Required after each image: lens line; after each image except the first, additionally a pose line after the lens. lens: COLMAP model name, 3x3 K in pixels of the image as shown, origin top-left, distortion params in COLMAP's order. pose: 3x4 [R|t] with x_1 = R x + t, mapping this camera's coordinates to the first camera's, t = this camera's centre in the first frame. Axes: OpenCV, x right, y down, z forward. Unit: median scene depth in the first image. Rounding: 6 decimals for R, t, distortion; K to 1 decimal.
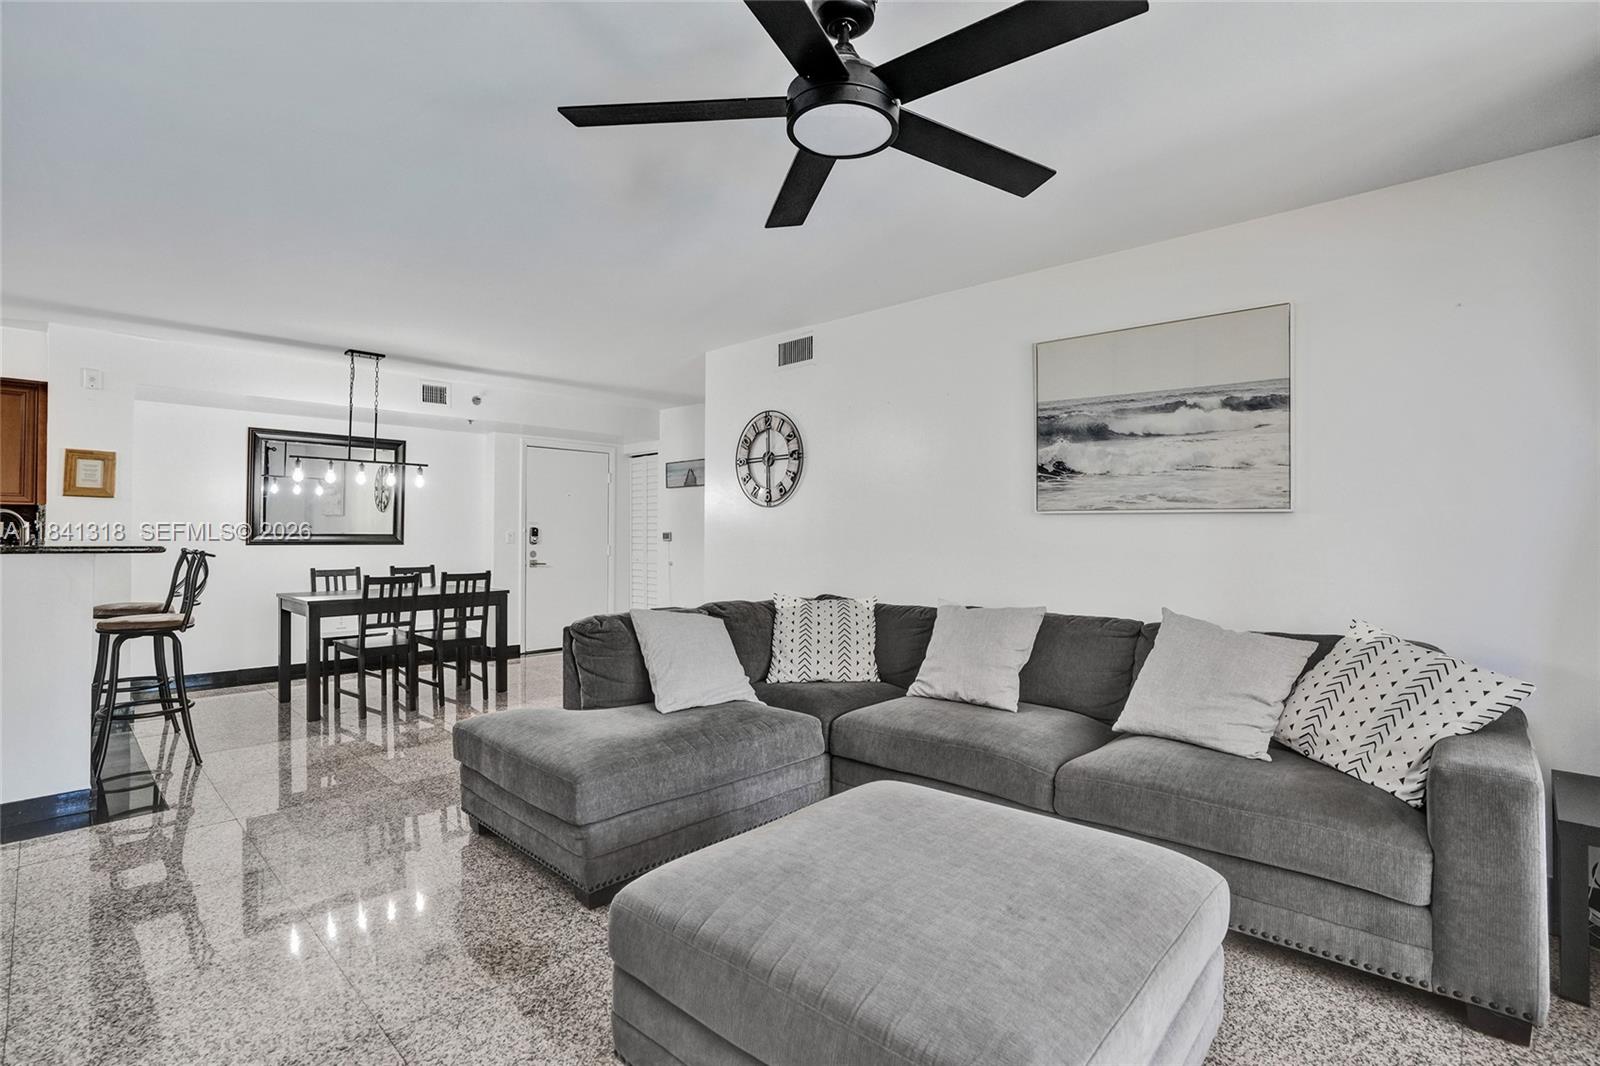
lens RADIAL K [[777.3, 0, 806.7], [0, 777.3, 518.2], [0, 0, 1]] dist [-0.025201, 0.000737]
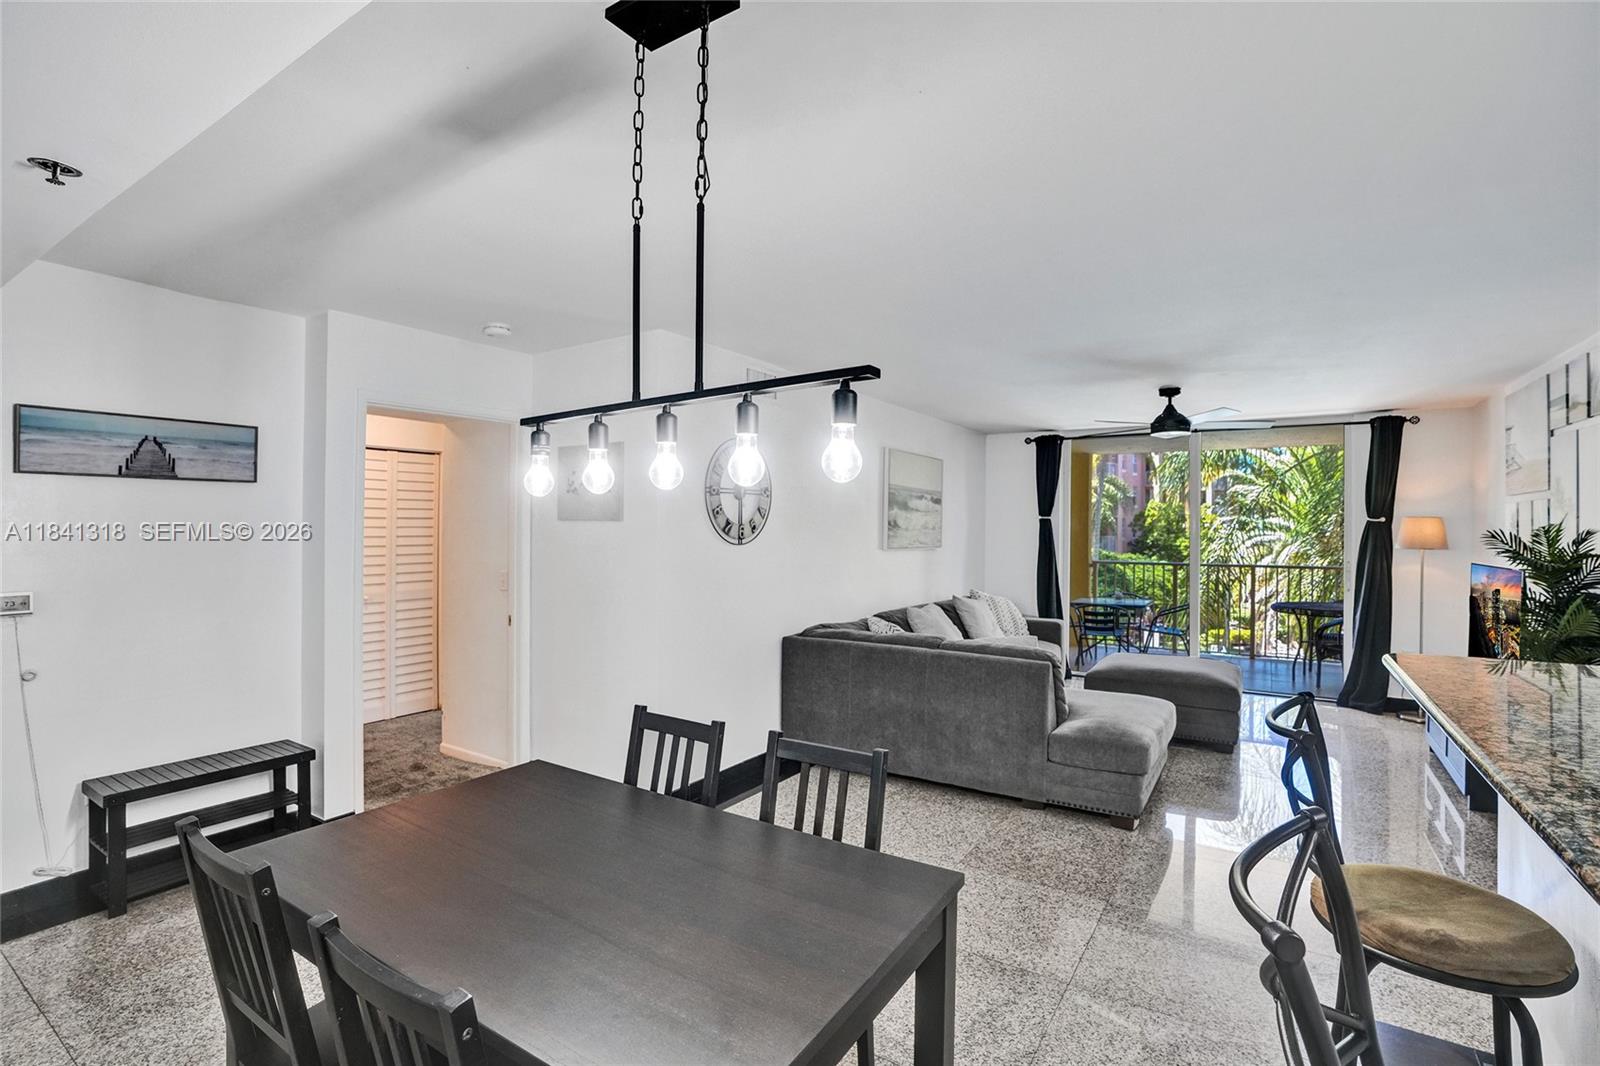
lens RADIAL K [[777.3, 0, 798.6], [0, 777.3, 527.1], [0, 0, 1]] dist [-0.025201, 0.000737]
pose [[-0.206947, -0.009206, 0.978309, -1.321098], [-0.030566, 0.999528, 0.002939, -0.055347], [-0.977875, -0.029295, -0.207130, 1.563838]]
